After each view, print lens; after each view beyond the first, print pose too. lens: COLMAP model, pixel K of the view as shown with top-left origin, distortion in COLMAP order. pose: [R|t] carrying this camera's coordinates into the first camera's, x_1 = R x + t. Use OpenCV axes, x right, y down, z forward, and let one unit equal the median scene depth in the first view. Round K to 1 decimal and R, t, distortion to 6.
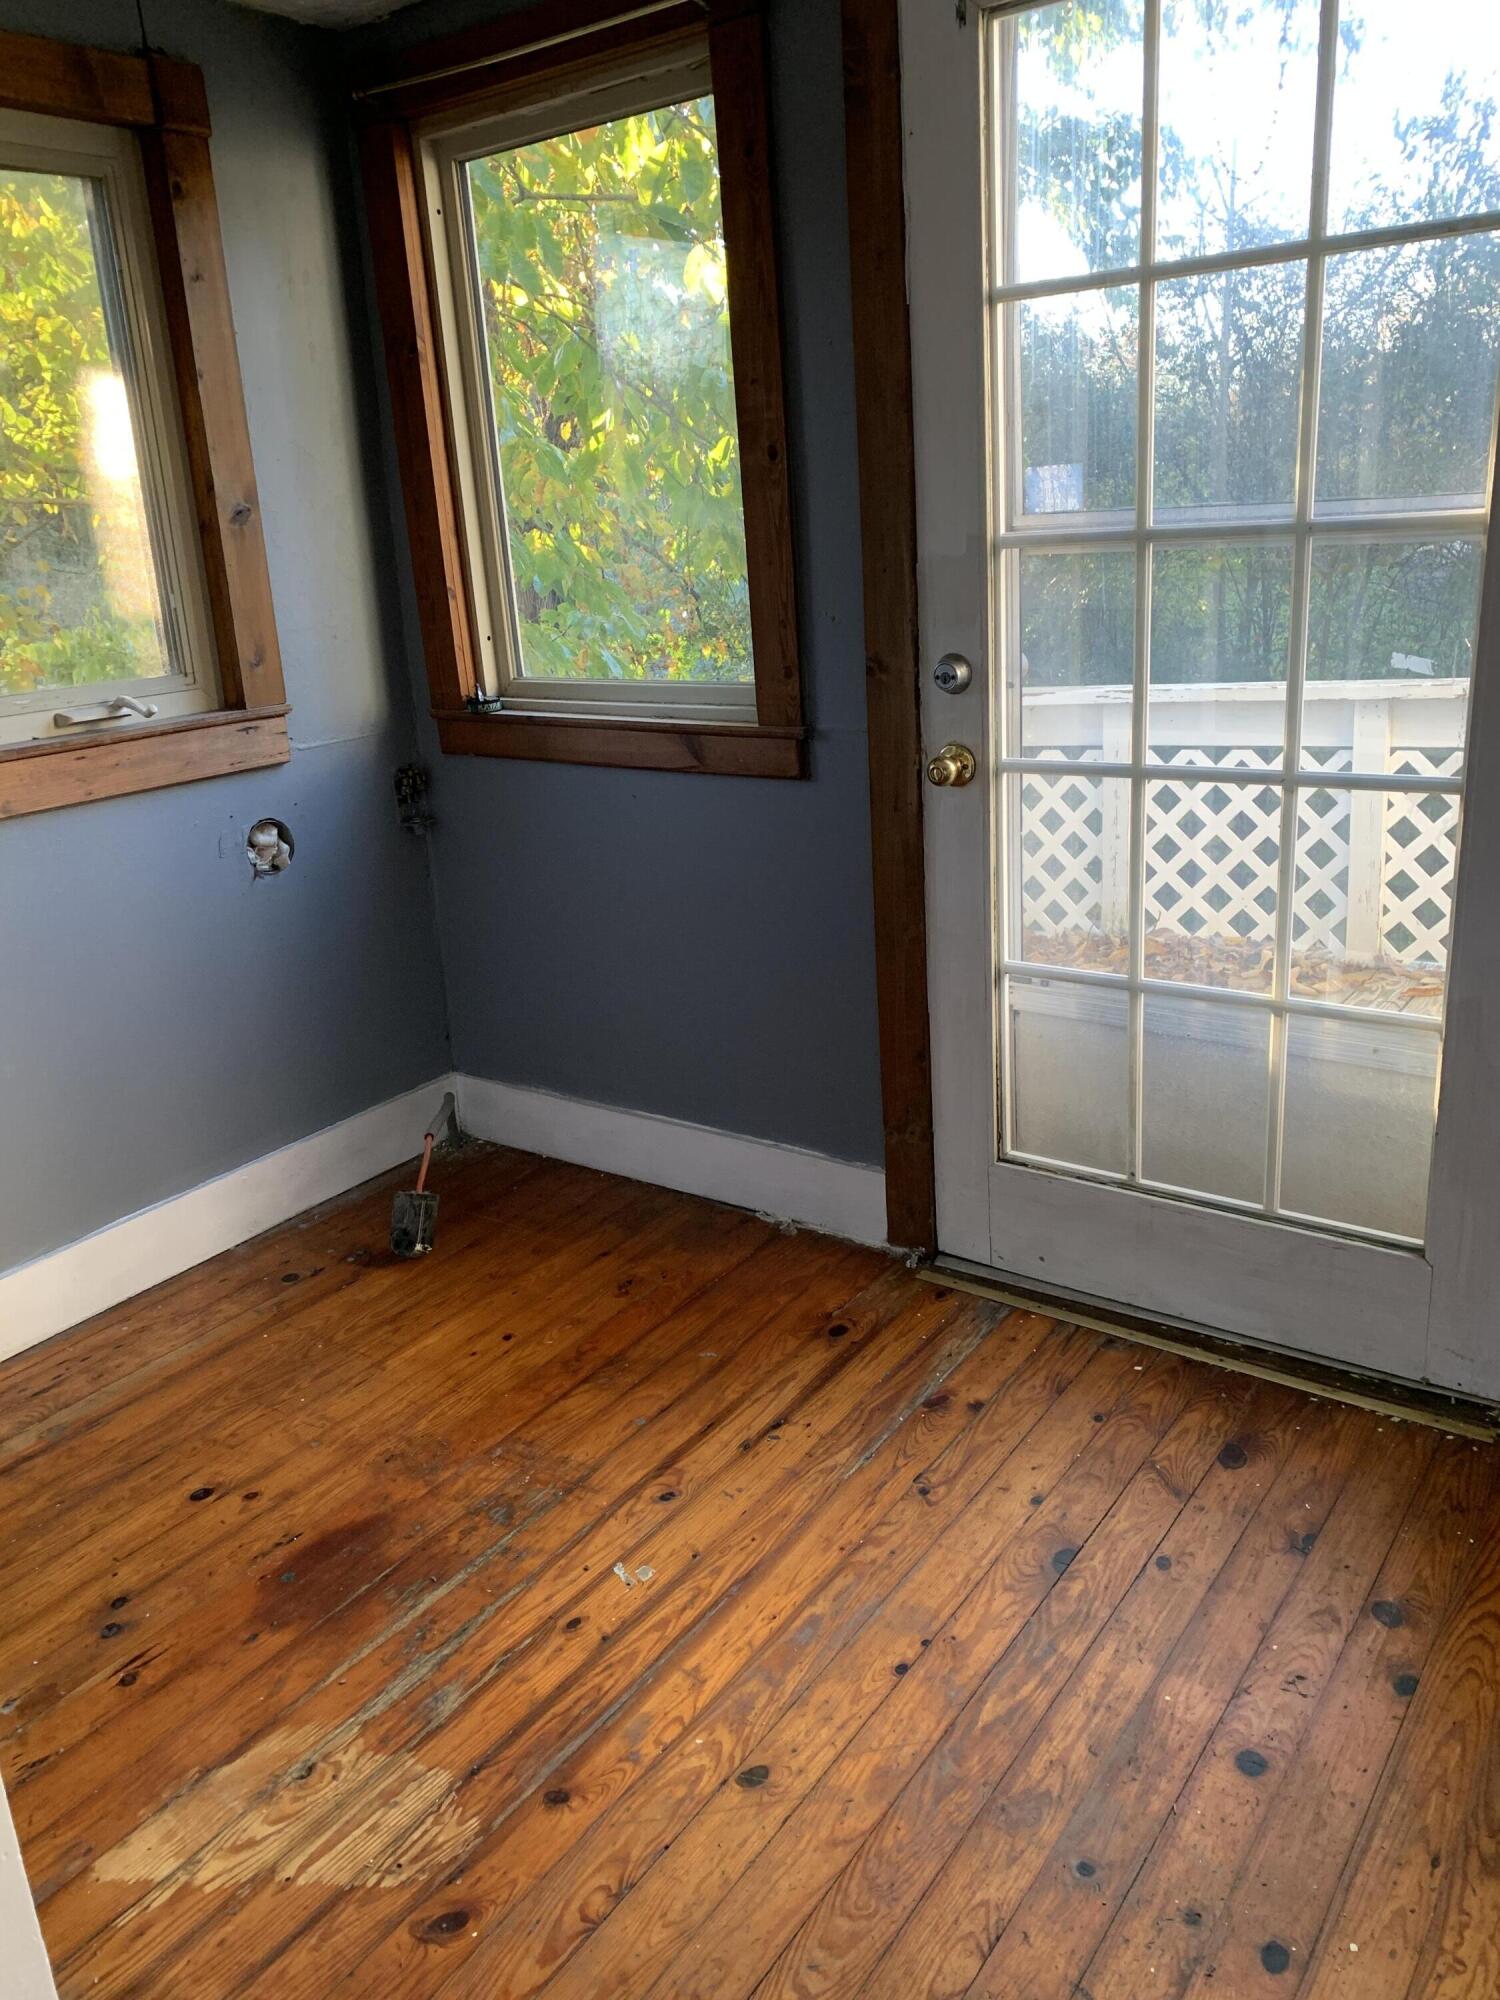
lens RADIAL K [[1517.1, 0, 746.3], [0, 1517.1, 989.6], [0, 0, 1]] dist [0.003380, 0.003161]
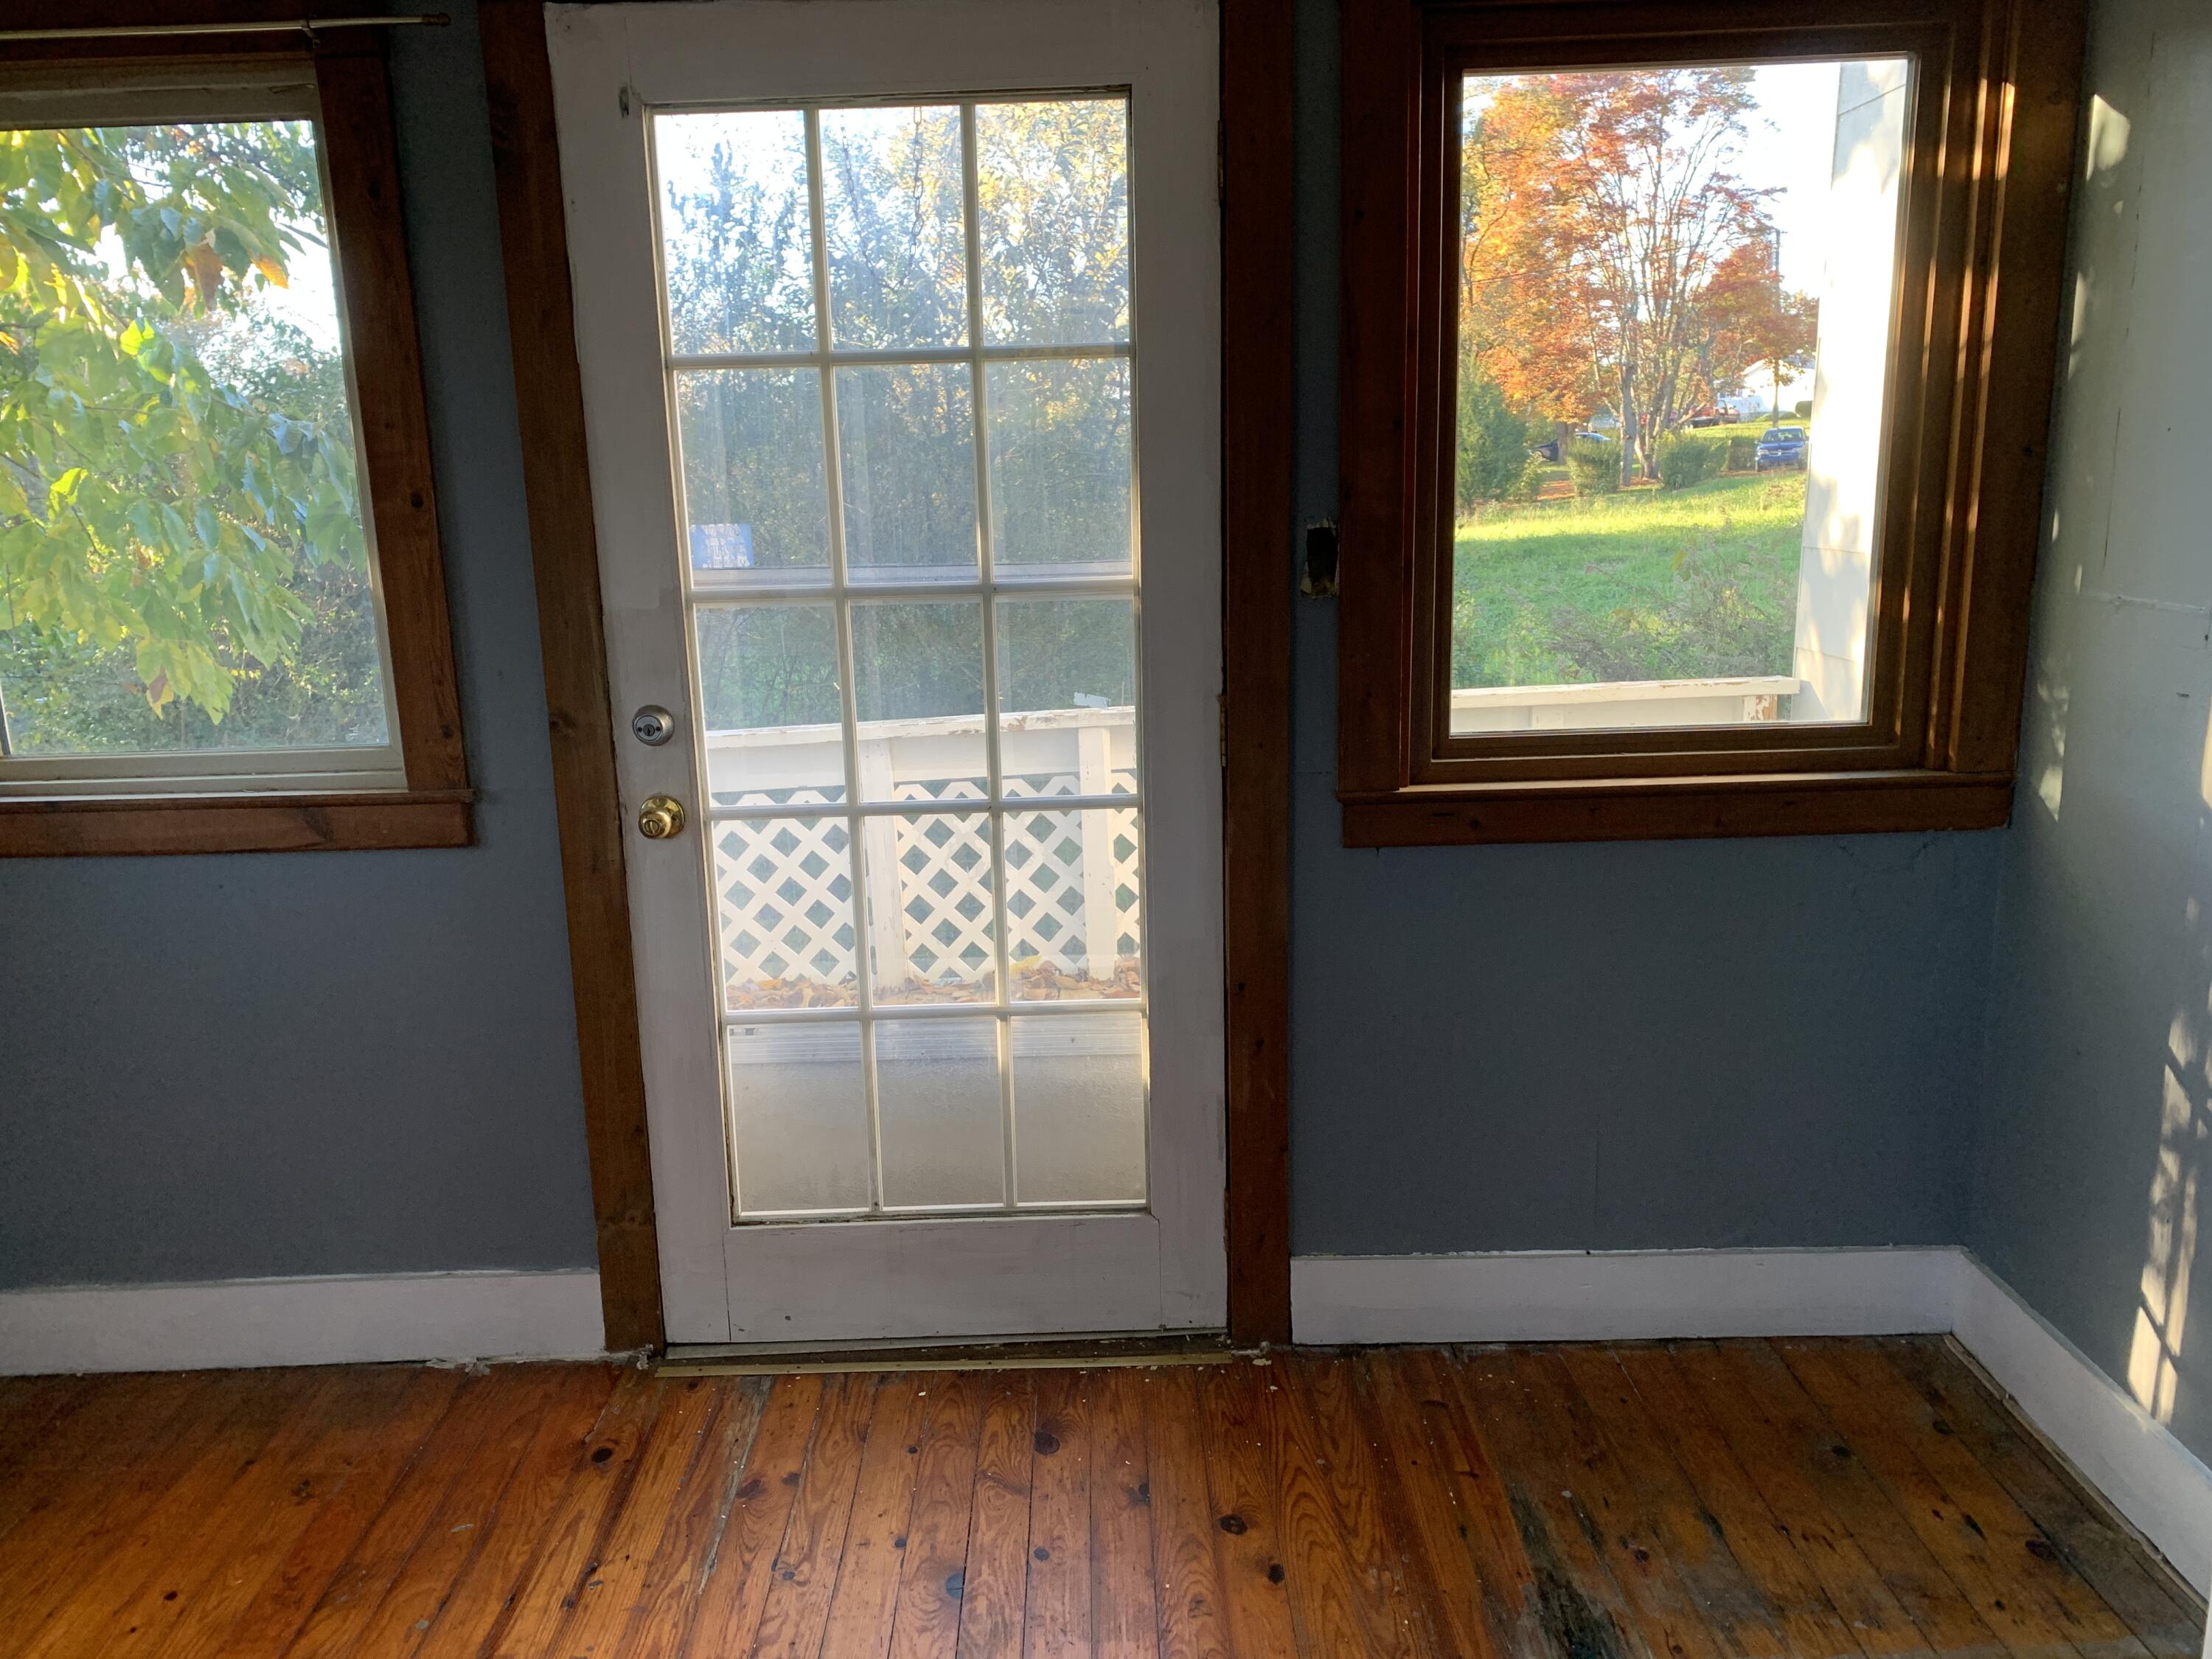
lens RADIAL K [[1700.7, 0, 1106.4], [0, 1700.7, 806.3], [0, 0, 1]] dist [0.058921, -0.073953]
pose [[0.793545, -0.065649, 0.604960, -0.294332], [0.160840, 0.981435, -0.104475, 0.005594], [-0.586871, 0.180208, 0.789372, -0.032724]]
